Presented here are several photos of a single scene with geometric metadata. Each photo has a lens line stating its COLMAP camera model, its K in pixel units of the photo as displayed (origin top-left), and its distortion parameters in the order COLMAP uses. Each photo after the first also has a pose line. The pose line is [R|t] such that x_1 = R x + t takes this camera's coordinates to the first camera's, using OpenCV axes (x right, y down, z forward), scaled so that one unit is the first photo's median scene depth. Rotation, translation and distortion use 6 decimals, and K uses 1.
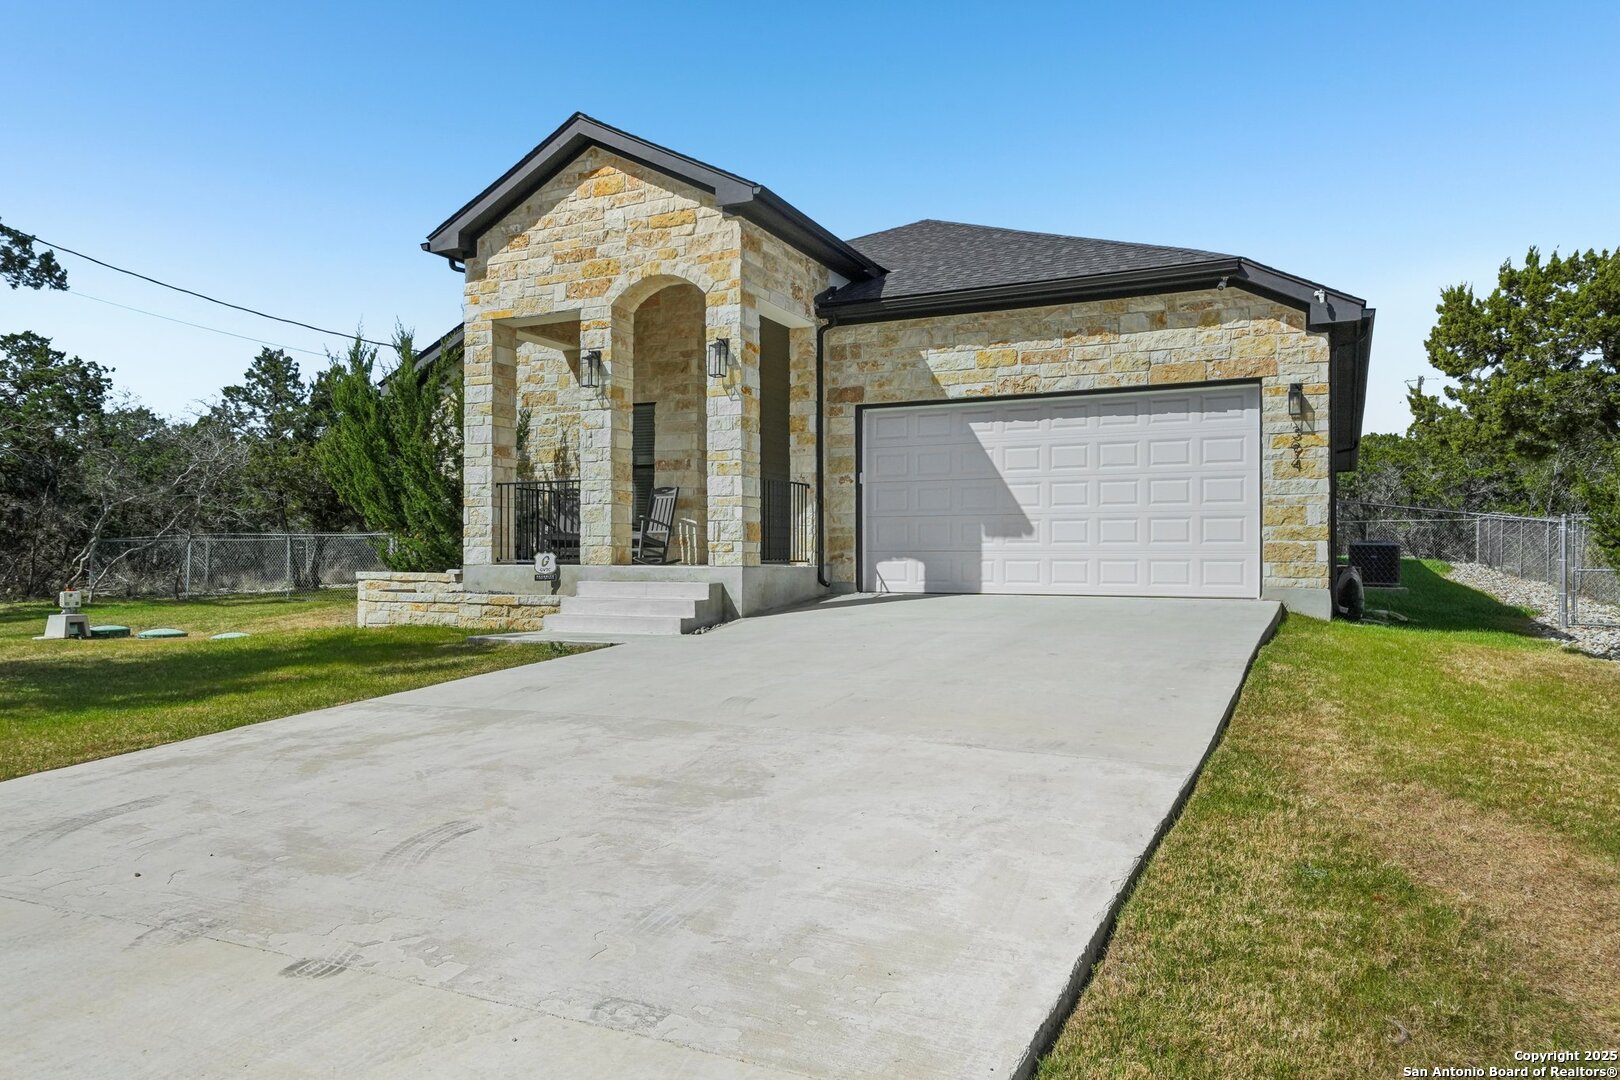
lens RADIAL K [[1094.2, 0, 810.0], [0, 1094.2, 540.0], [0, 0, 1]] dist [0.005964, 0.001224]
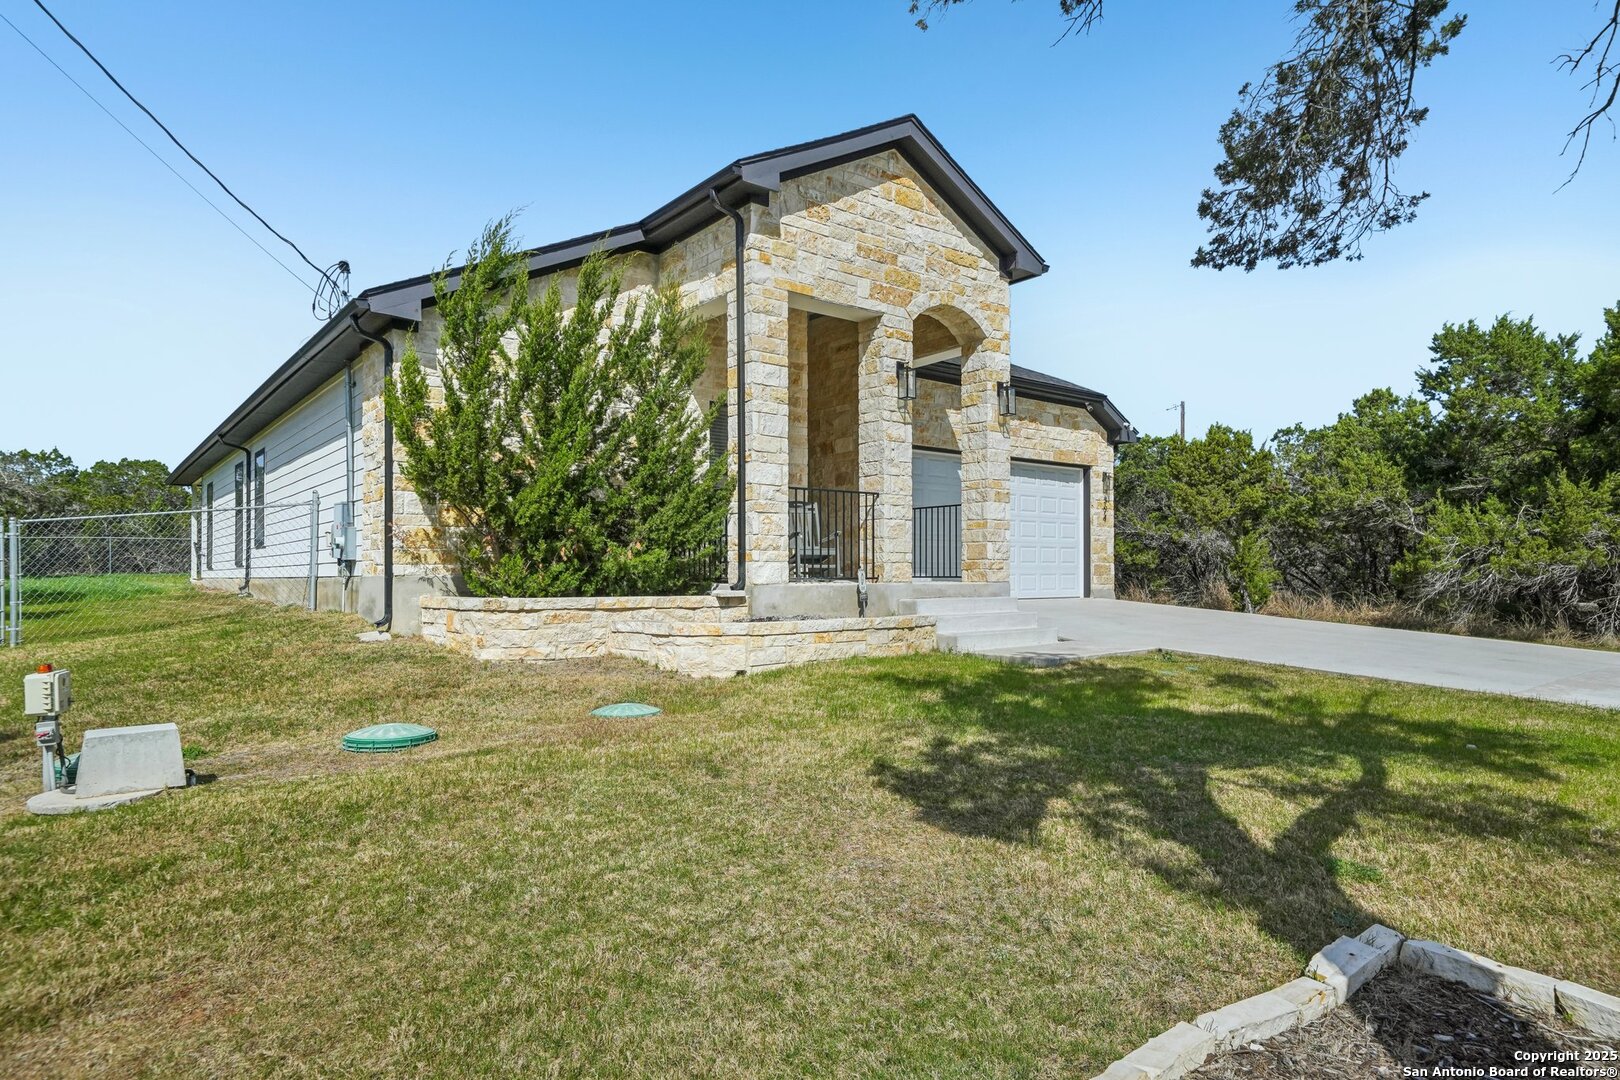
lens RADIAL K [[917.3, 0, 804.6], [0, 917.3, 552.7], [0, 0, 1]] dist [-0.001802, -0.000103]
pose [[0.432817, 0.016023, 0.901339, -0.960056], [-0.015311, 0.999828, -0.010422, 0.006198], [-0.901352, -0.009290, 0.432988, 0.719470]]
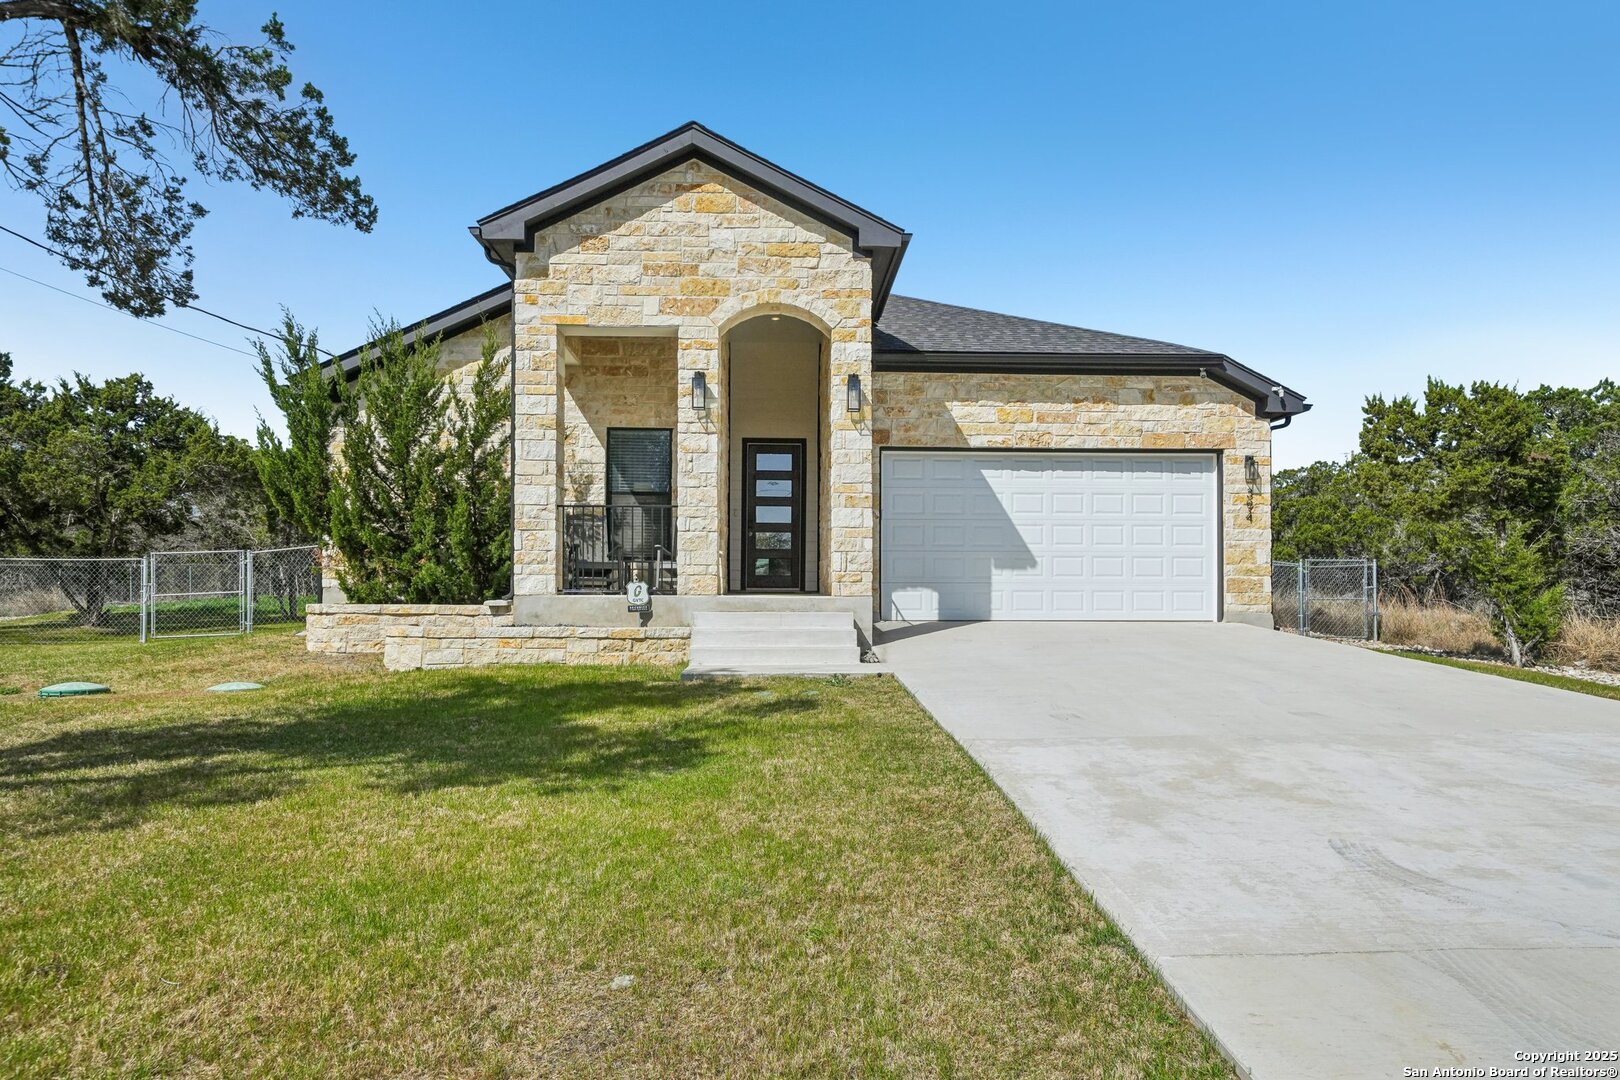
lens RADIAL K [[1006.3, 0, 813.4], [0, 1006.3, 563.2], [0, 0, 1]] dist [0.007024, 0.000225]
pose [[0.877406, 0.015130, 0.479510, -0.526546], [-0.009615, 0.999856, -0.013956, 0.006194], [-0.479652, 0.007635, 0.877425, 0.177846]]
